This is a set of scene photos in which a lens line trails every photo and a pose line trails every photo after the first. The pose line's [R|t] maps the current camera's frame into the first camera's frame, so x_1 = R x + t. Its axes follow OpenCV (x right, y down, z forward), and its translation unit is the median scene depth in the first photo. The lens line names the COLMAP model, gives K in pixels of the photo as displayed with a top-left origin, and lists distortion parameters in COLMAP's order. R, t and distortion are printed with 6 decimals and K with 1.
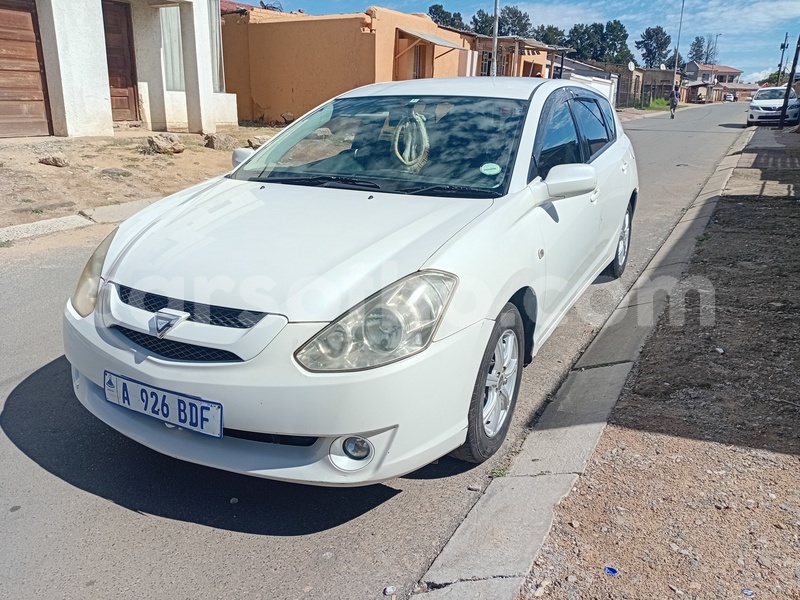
lens RADIAL K [[656.1, 0, 398.6], [0, 656.1, 304.2], [0, 0, 1]] dist [0.015651, -0.020800]
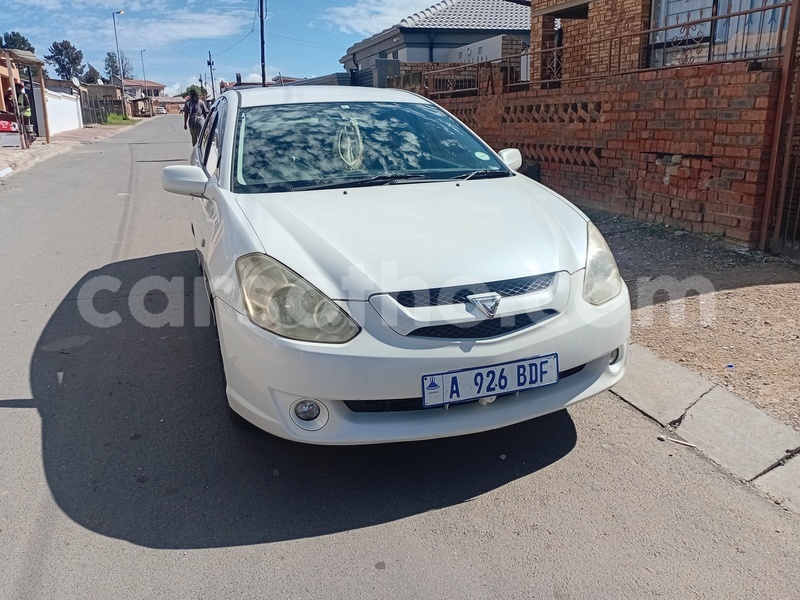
lens RADIAL K [[656.1, 0, 398.4], [0, 656.1, 294.5], [0, 0, 1]] dist [0.015651, -0.020800]
pose [[0.659461, -0.231662, 0.715153, -0.099745], [0.256266, 0.963626, 0.075841, -0.008880], [-0.706710, 0.133255, 0.694841, 0.027864]]
